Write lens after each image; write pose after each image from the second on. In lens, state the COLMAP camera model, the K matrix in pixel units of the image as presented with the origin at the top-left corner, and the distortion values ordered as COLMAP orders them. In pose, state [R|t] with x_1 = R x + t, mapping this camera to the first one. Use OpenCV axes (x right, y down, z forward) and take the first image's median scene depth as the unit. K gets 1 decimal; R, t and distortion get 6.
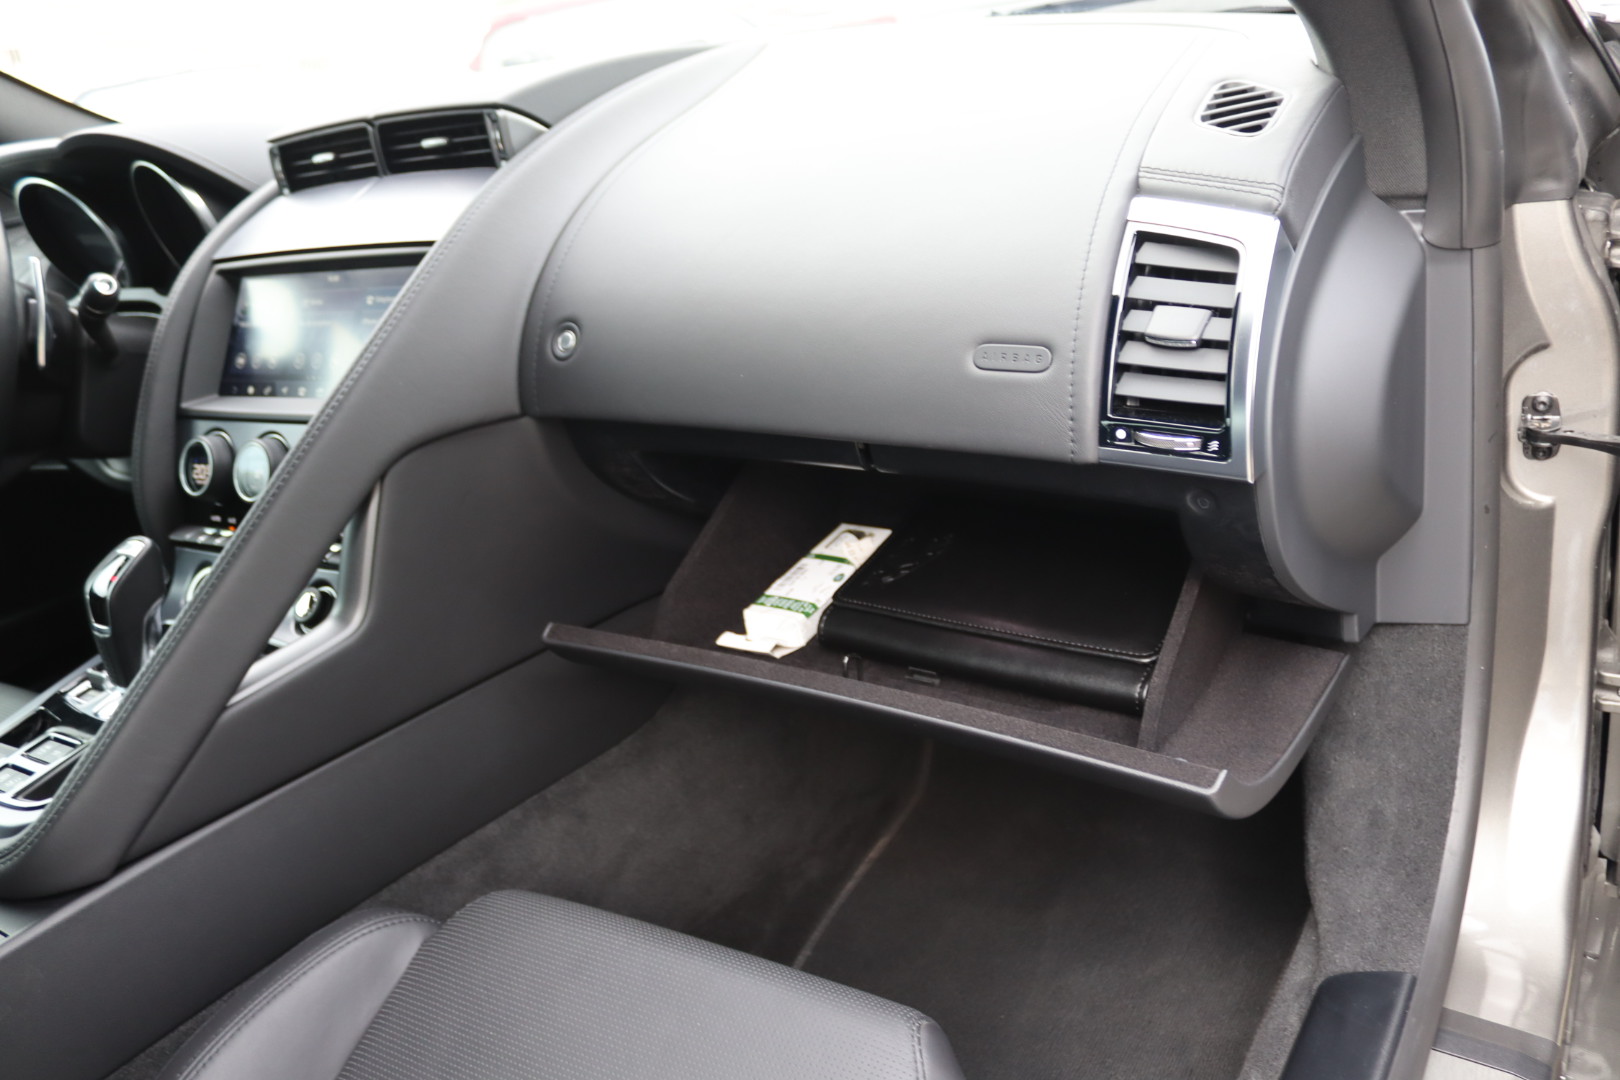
lens RADIAL K [[1356.5, 0, 810.8], [0, 1356.5, 555.2], [0, 0, 1]] dist [-0.130243, 0.060455]
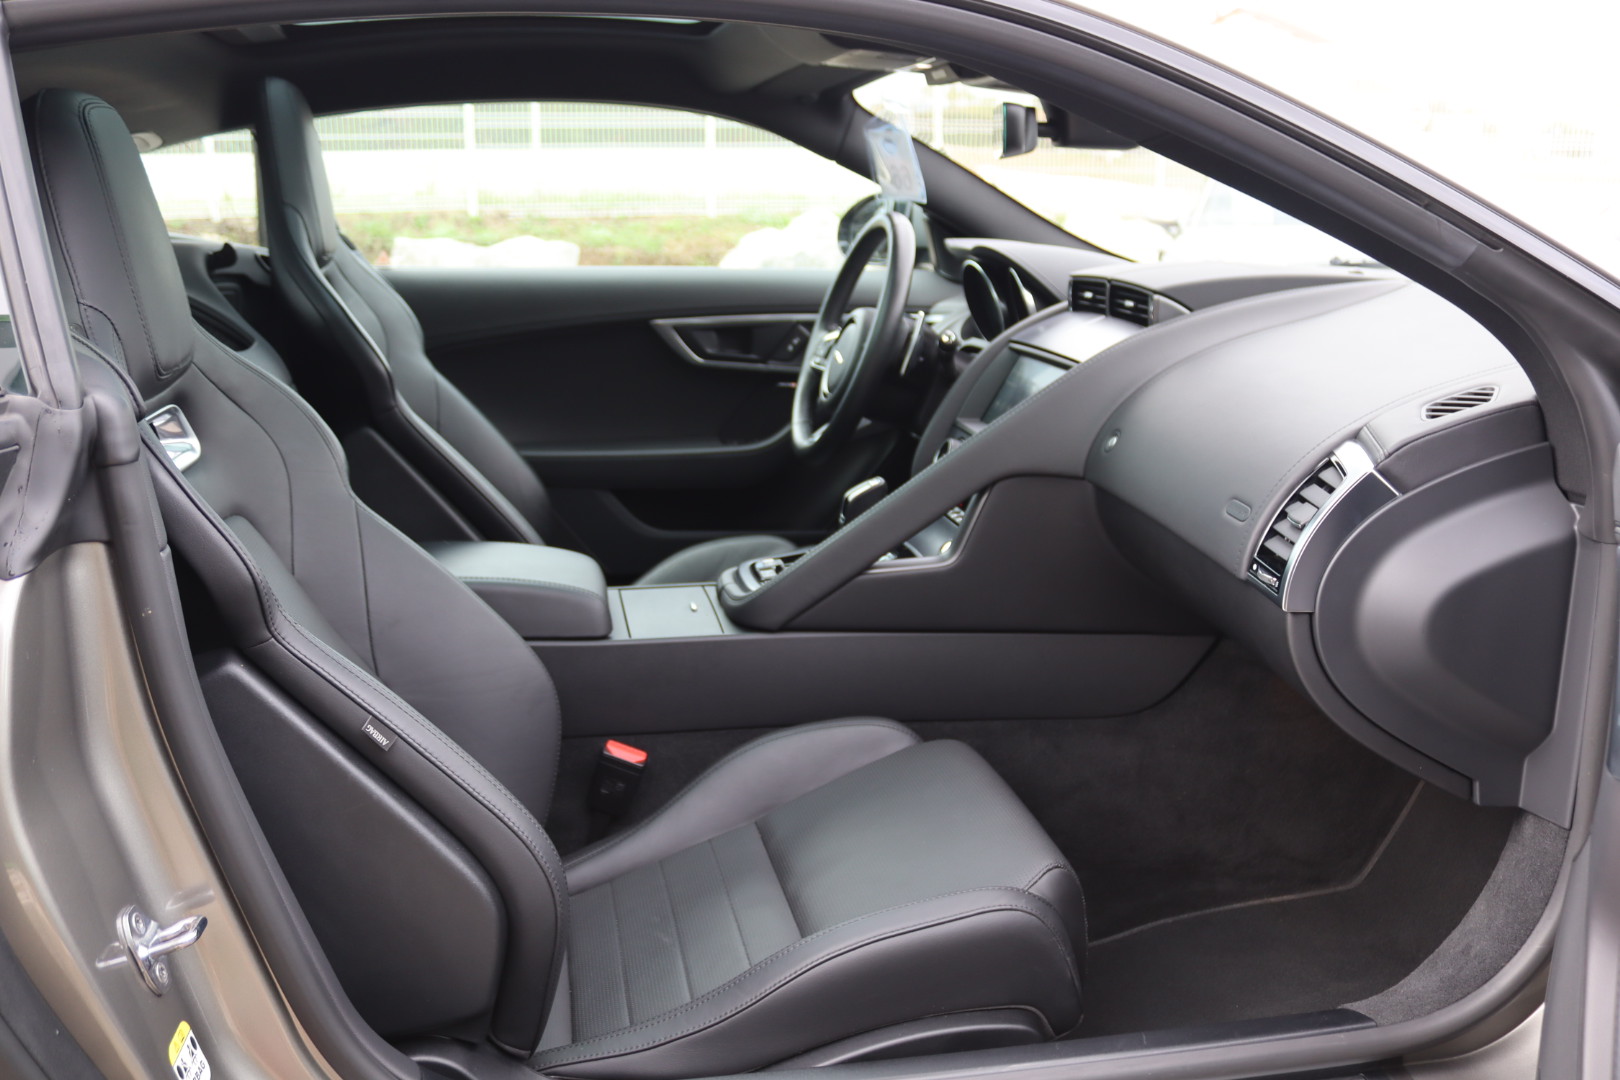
lens RADIAL K [[1517.3, 0, 807.5], [0, 1517.3, 539.0], [0, 0, 1]] dist [-0.114767, 0.000000]
pose [[0.672711, 0.309787, -0.671932, 0.742536], [-0.367984, 0.927933, 0.059403, -0.020114], [0.641910, 0.207299, 0.738227, -0.495654]]
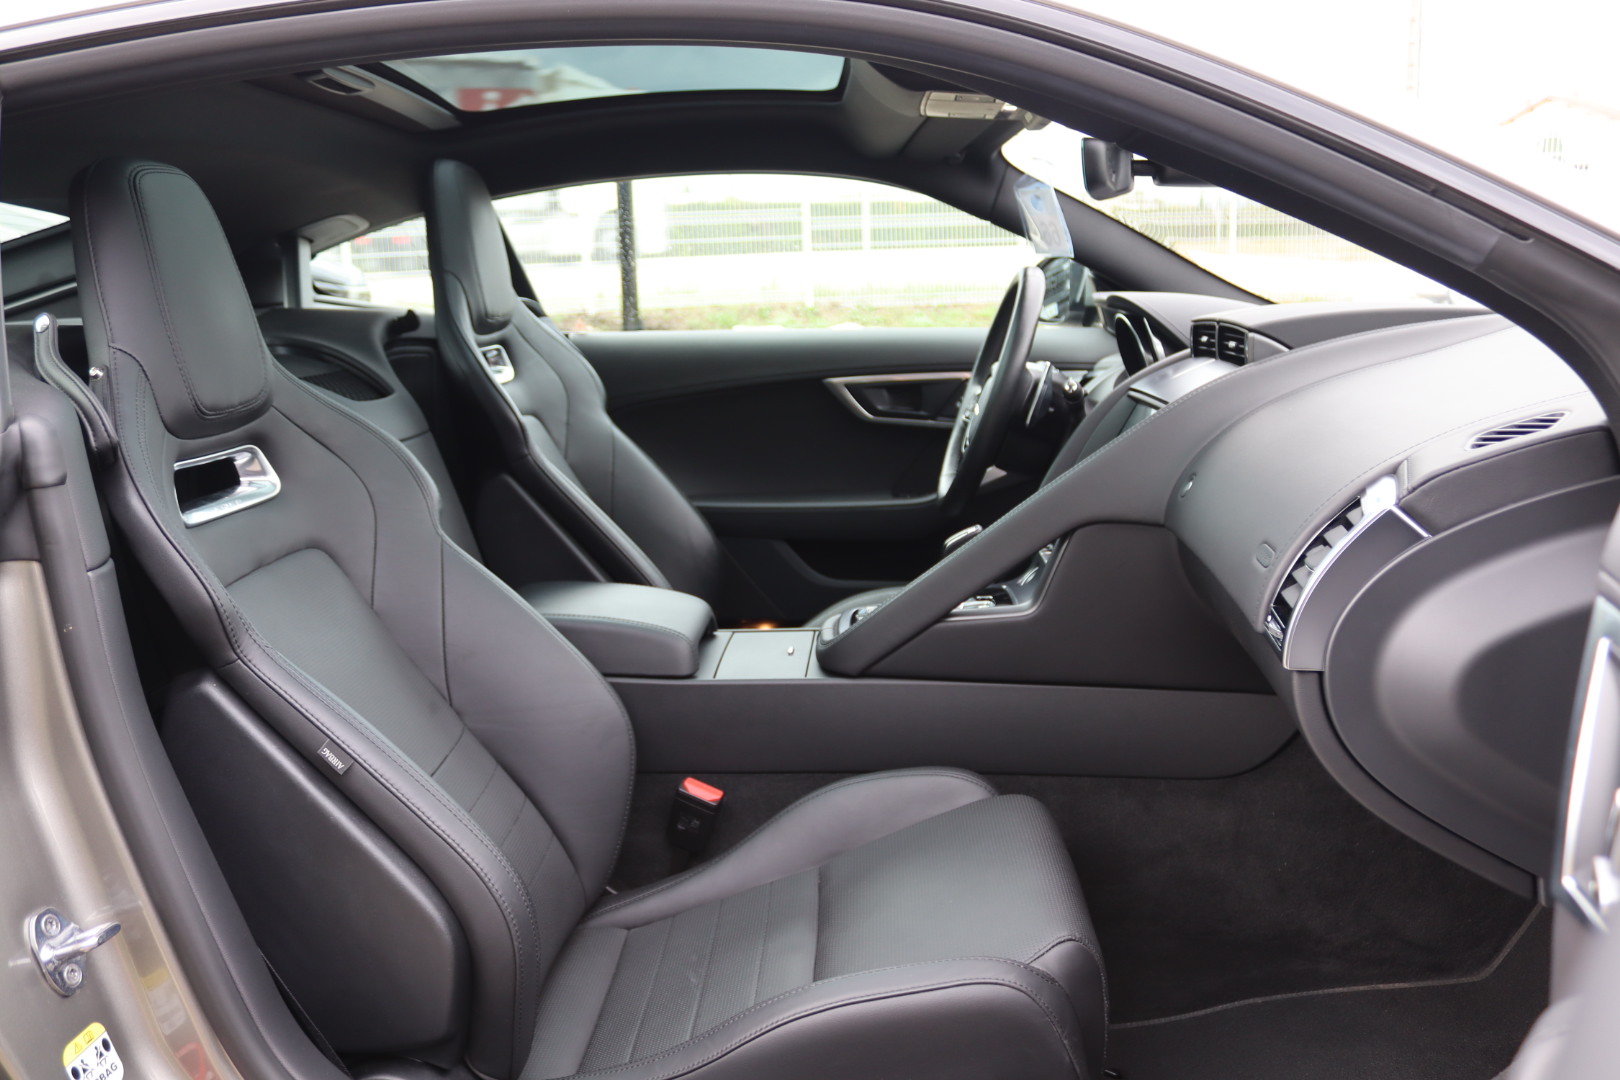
lens RADIAL K [[1356.5, 0, 810.0], [0, 1356.5, 550.3], [0, 0, 1]] dist [-0.130243, 0.060455]
pose [[0.487183, 0.294288, -0.822221, 0.789662], [-0.363632, 0.924368, 0.115389, -0.099131], [0.793993, 0.242771, 0.557349, -0.153163]]
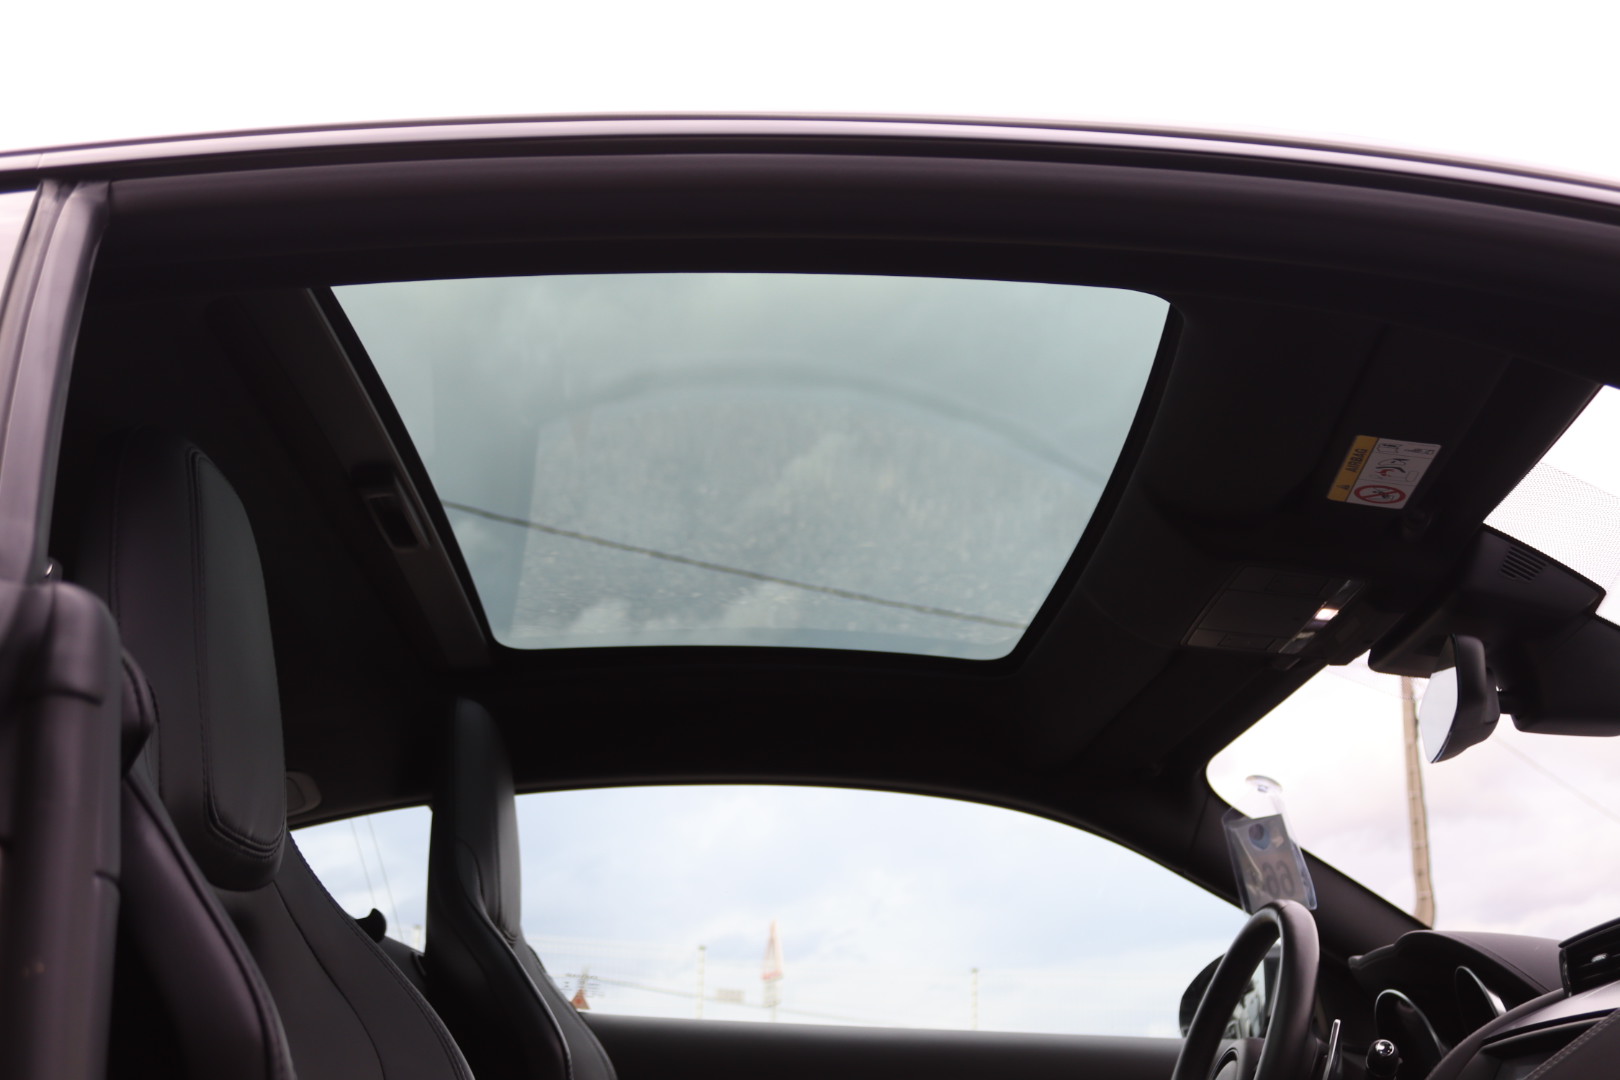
lens RADIAL K [[1705.6, 0, 812.9], [0, 1705.6, 553.2], [0, 0, 1]] dist [-0.044286, 0.000000]
pose [[0.551318, -0.146493, -0.821333, 0.458005], [-0.403645, 0.814737, -0.416263, 0.258959], [0.730150, 0.561021, 0.390048, -0.156452]]
